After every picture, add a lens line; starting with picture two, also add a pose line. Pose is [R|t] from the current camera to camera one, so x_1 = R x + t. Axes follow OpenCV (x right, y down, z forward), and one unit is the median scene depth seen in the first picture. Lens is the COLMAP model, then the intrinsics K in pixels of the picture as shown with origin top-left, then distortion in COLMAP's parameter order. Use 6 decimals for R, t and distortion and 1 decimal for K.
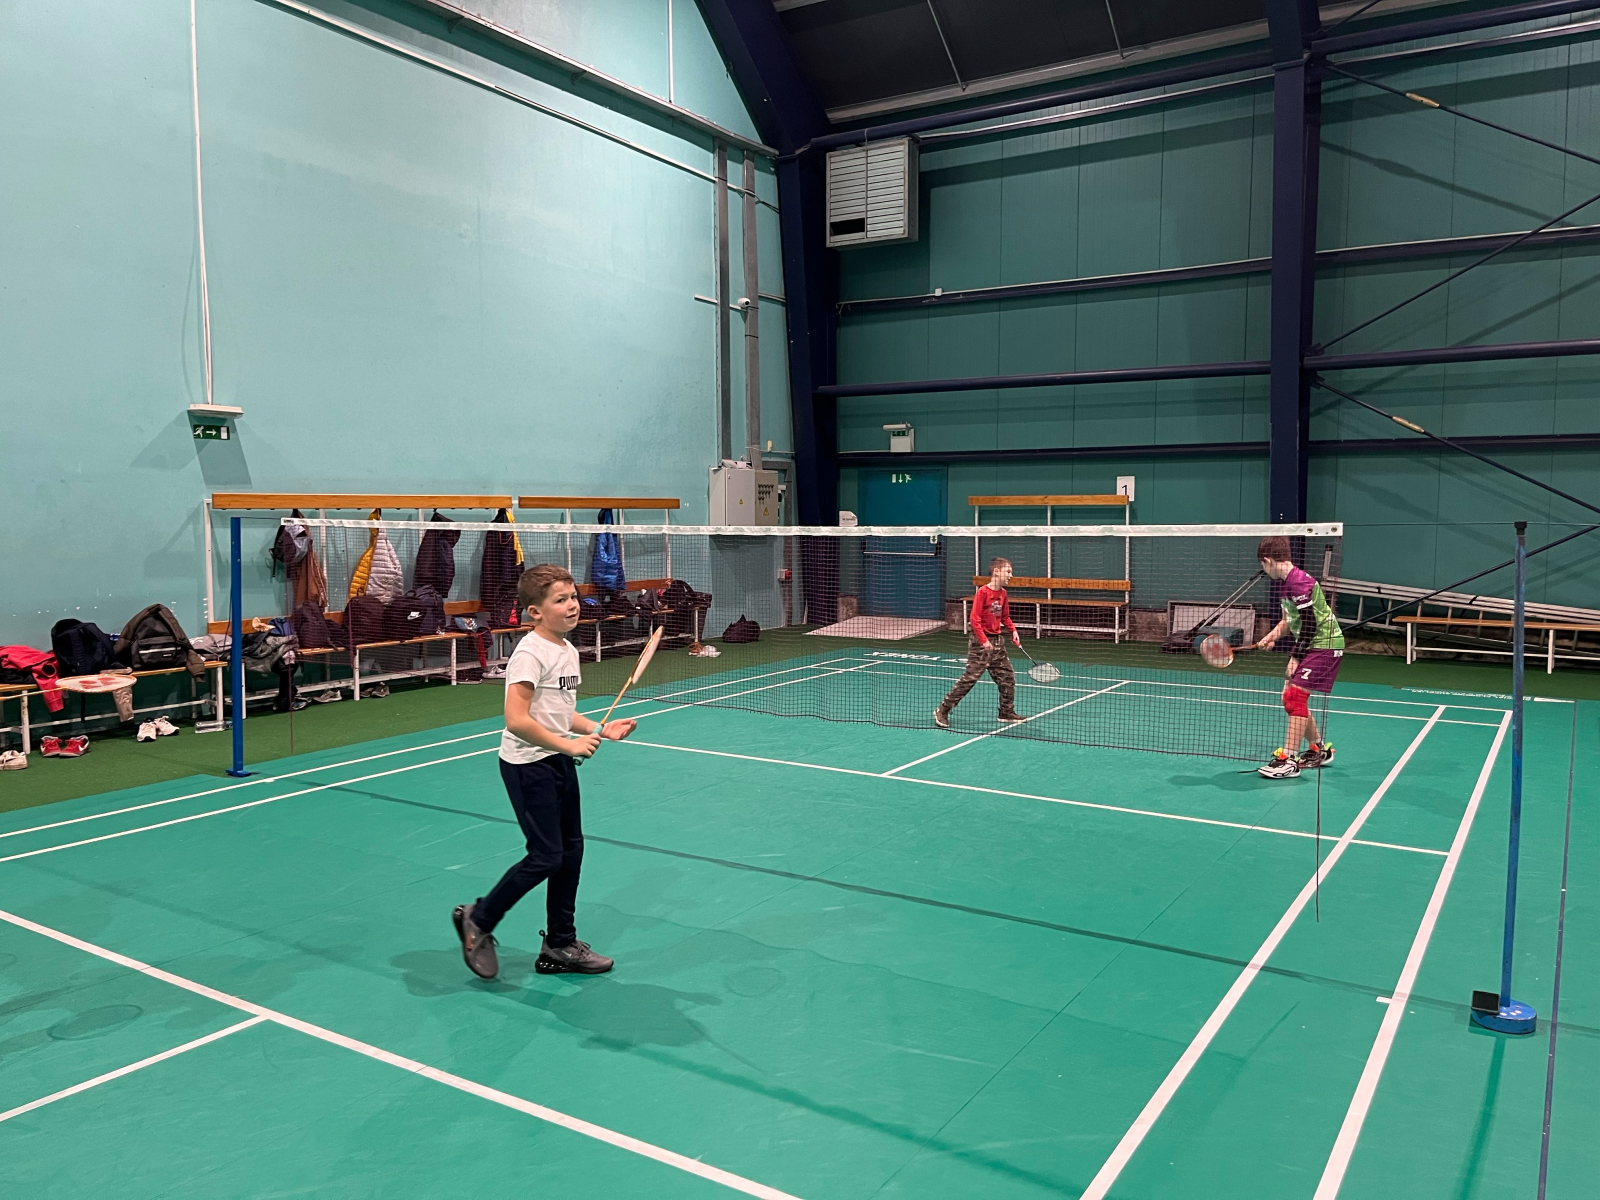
lens RADIAL K [[1204.1, 0, 798.3], [0, 1204.1, 628.5], [0, 0, 1]] dist [0.002172, -0.009233]
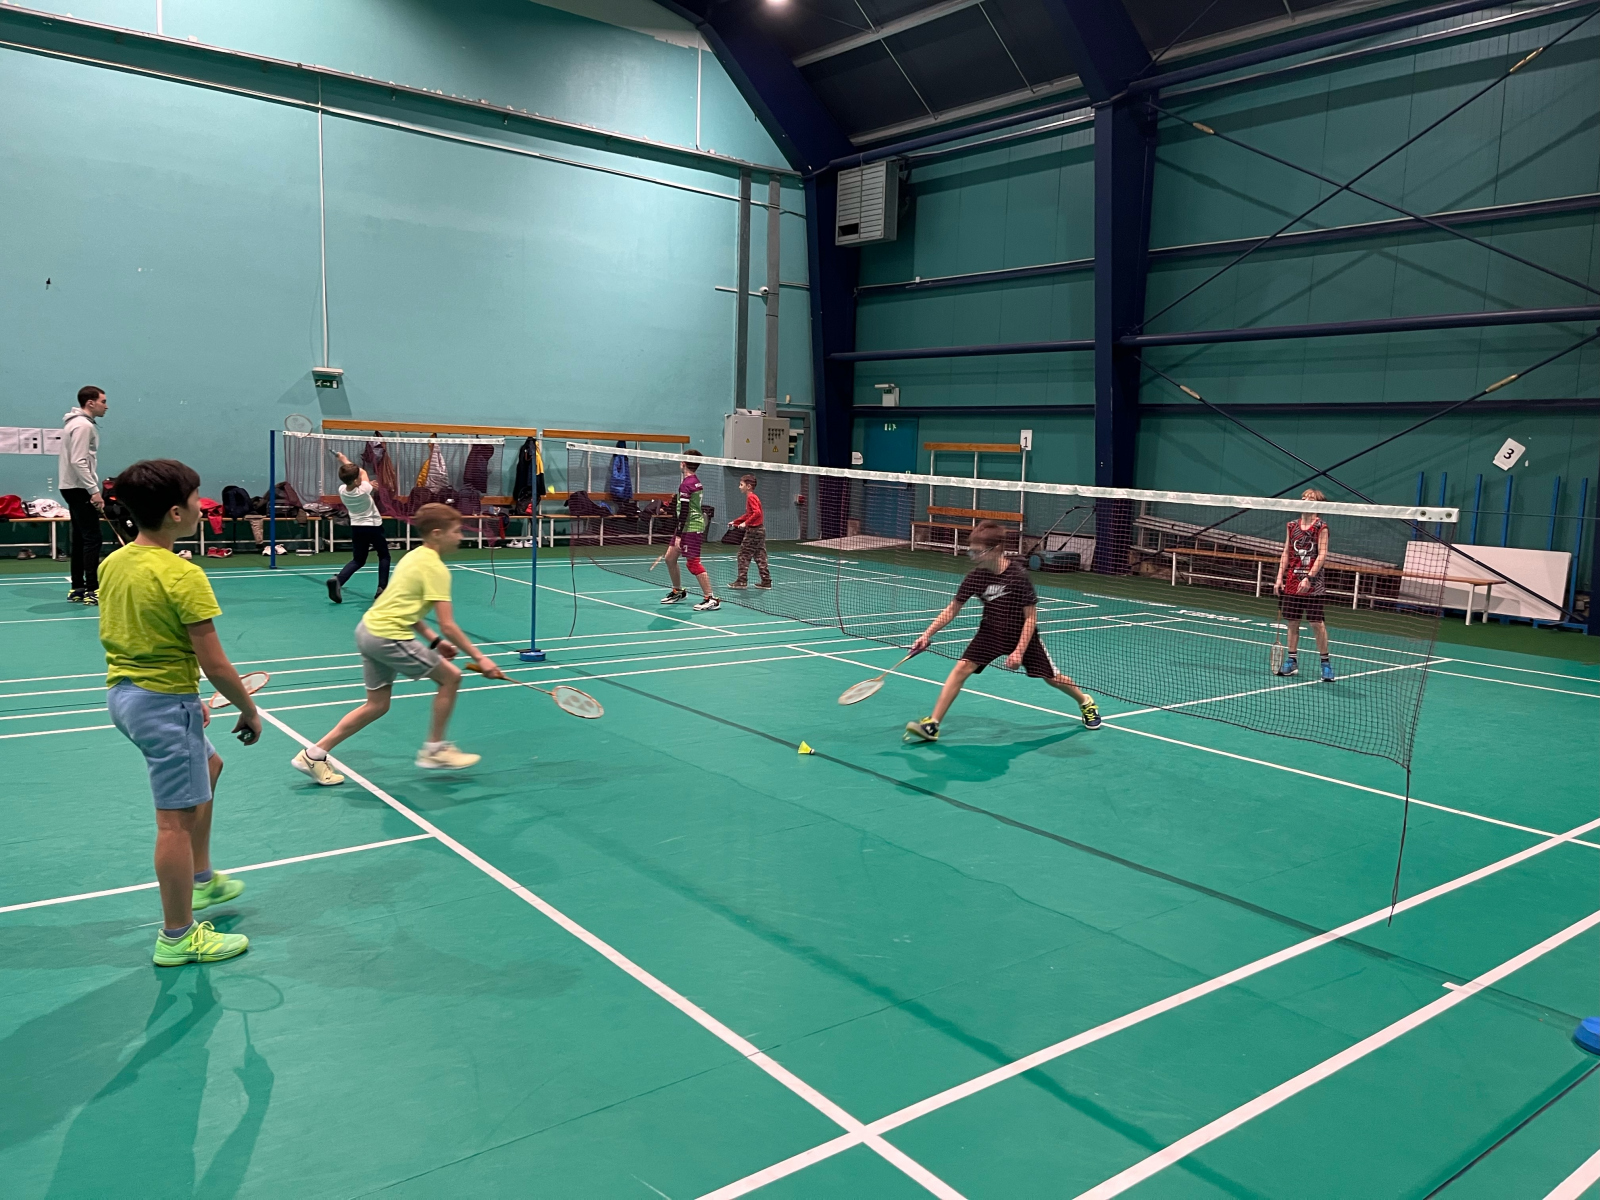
lens RADIAL K [[1204.1, 0, 798.3], [0, 1204.1, 628.5], [0, 0, 1]] dist [0.002172, -0.009233]
pose [[0.943391, 0.082302, -0.321310, 0.467485], [-0.069550, 0.996275, 0.050987, 0.031879], [0.324310, -0.025753, 0.945600, -0.263800]]
